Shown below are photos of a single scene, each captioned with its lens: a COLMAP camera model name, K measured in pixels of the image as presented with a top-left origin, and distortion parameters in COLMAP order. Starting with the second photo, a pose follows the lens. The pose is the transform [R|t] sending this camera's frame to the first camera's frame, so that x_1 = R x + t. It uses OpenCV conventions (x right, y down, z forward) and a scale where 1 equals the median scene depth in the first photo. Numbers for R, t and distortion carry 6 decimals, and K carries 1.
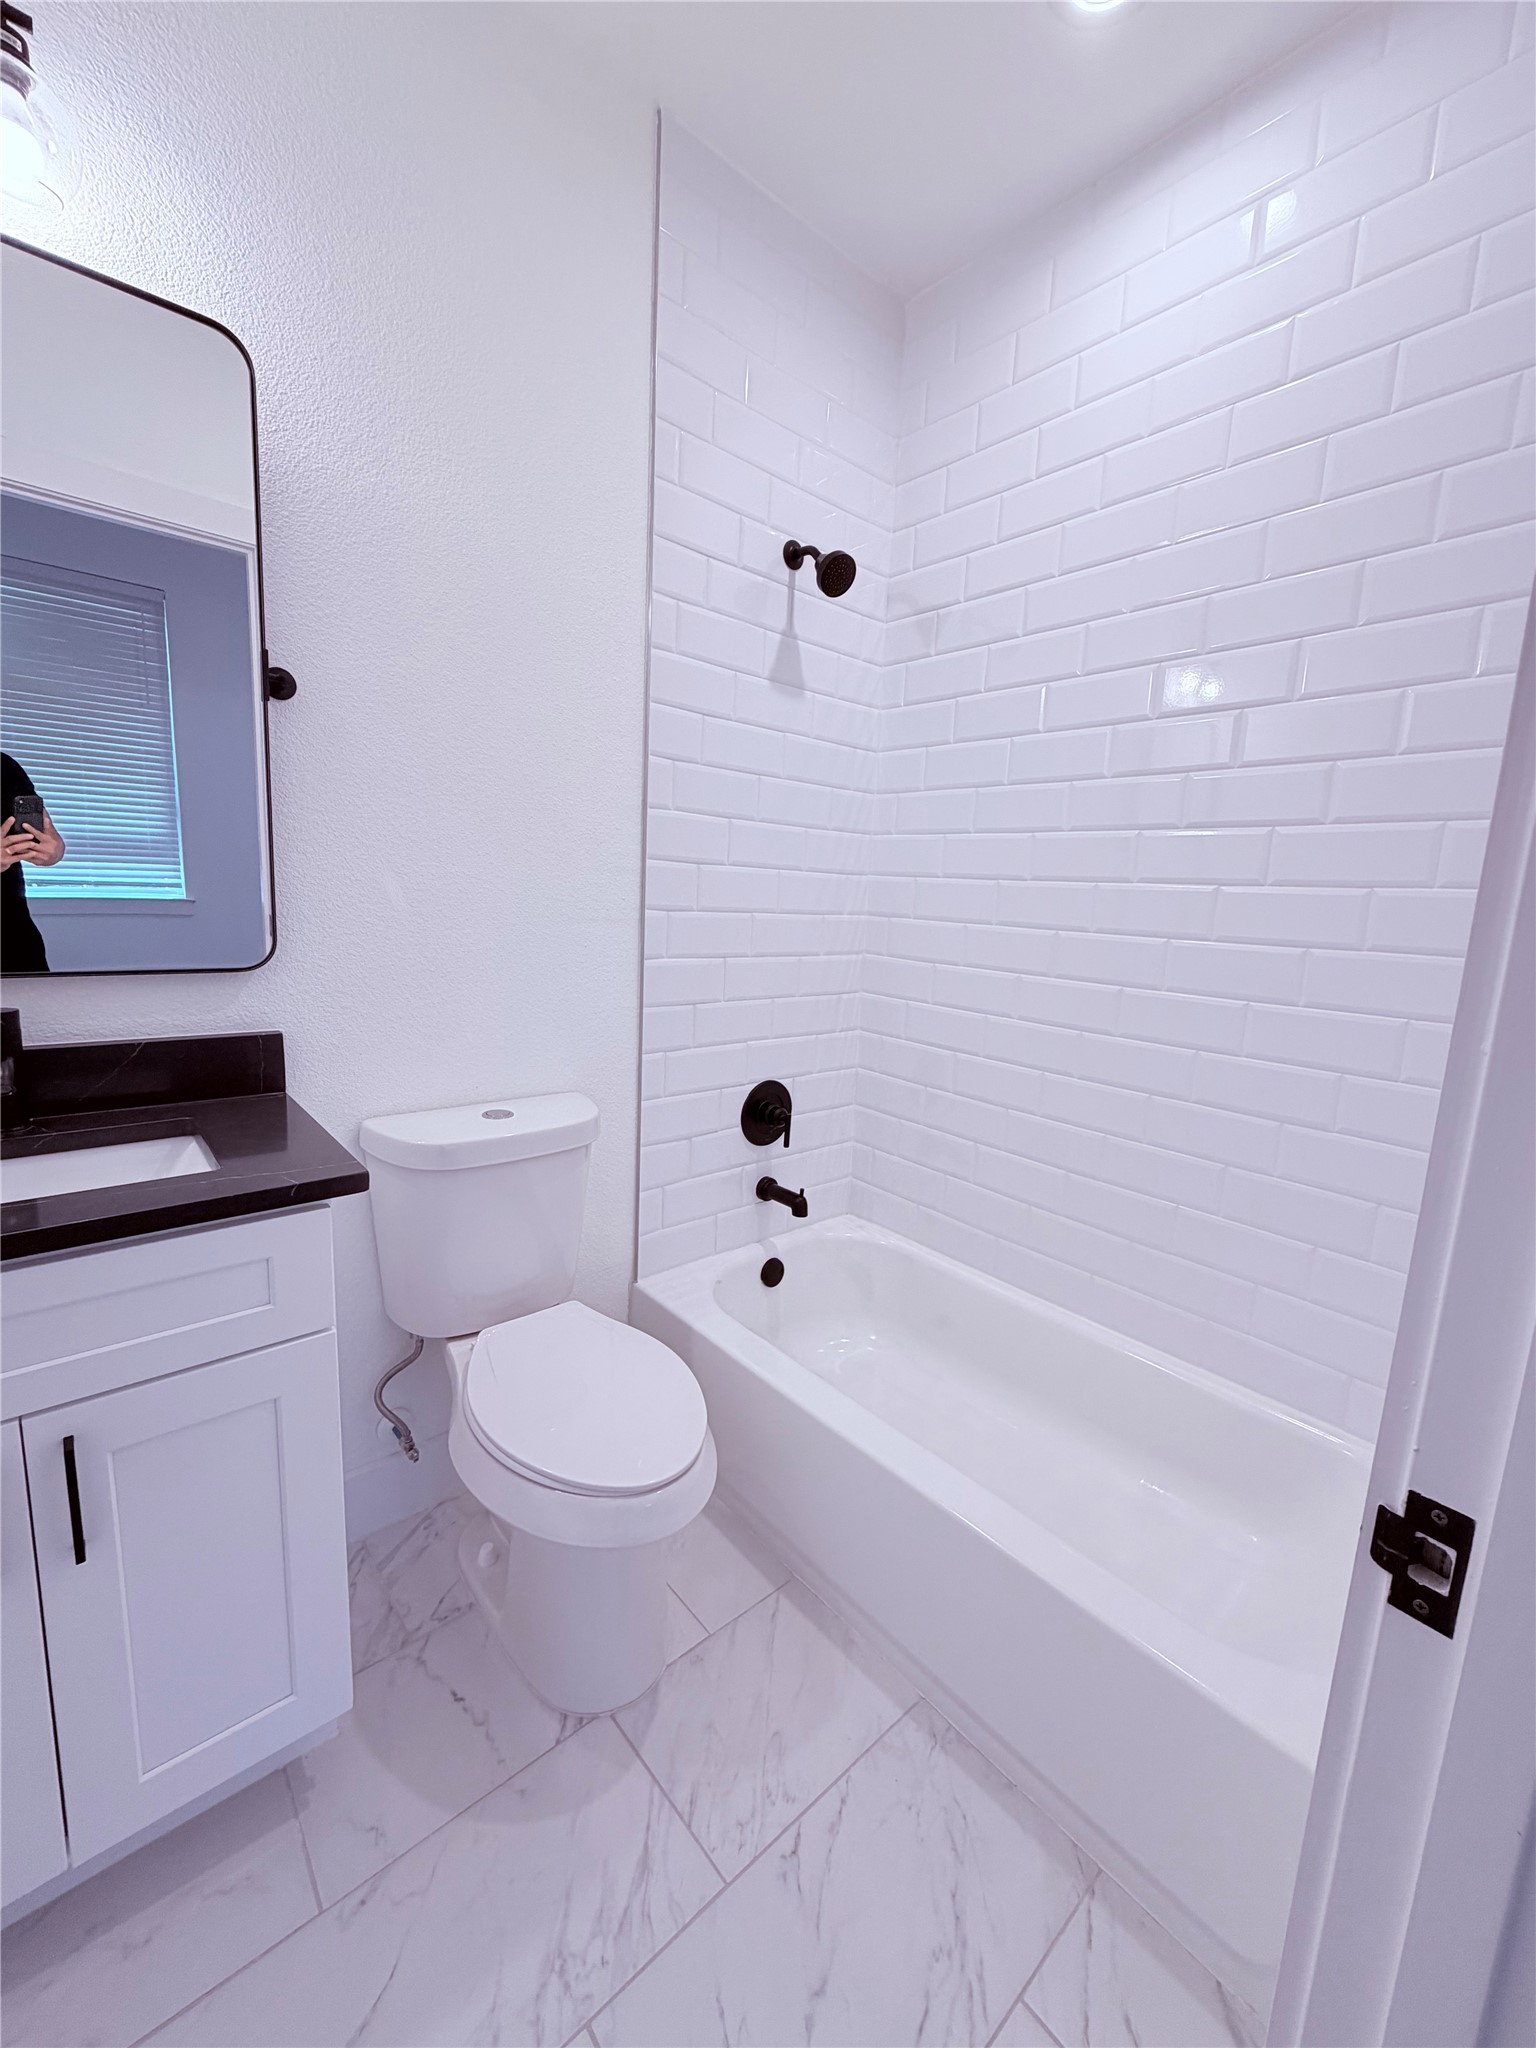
lens RADIAL K [[821.8, 0, 768.0], [0, 821.8, 1024.0], [0, 0, 1]] dist [-0.000207, 0.000136]
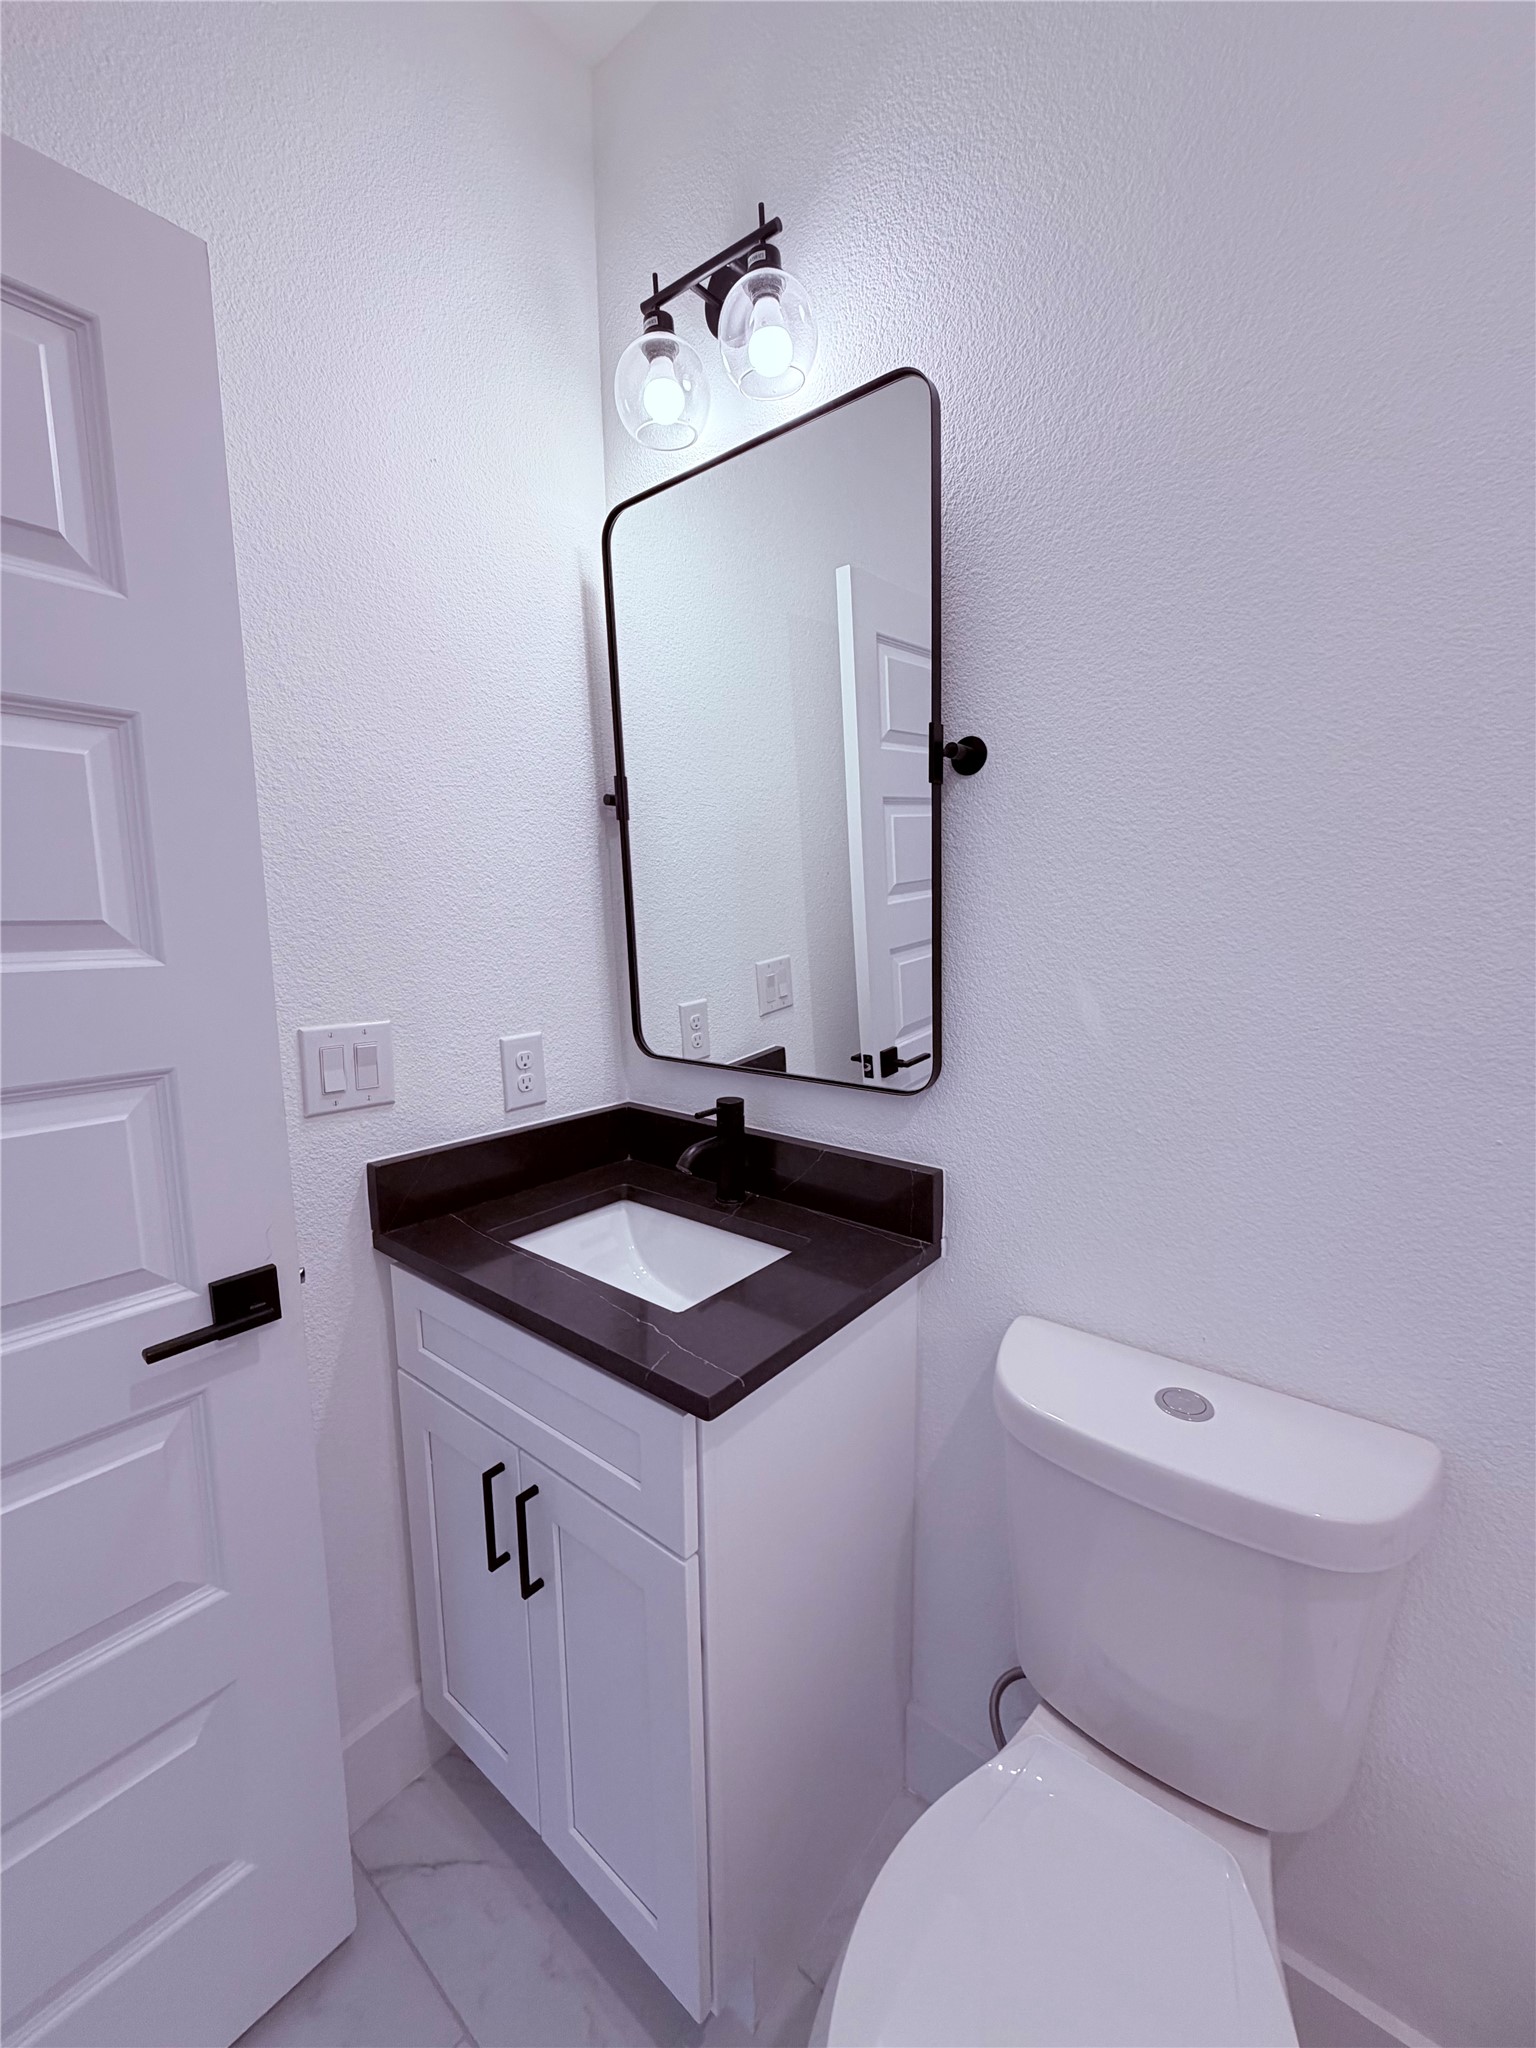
lens RADIAL K [[821.8, 0, 768.0], [0, 821.8, 1024.0], [0, 0, 1]] dist [-0.000207, 0.000136]
pose [[0.157936, 0.078120, -0.984354, 0.165802], [-0.152106, 0.986893, 0.053917, -0.135239], [0.975664, 0.141210, 0.167749, 0.580583]]
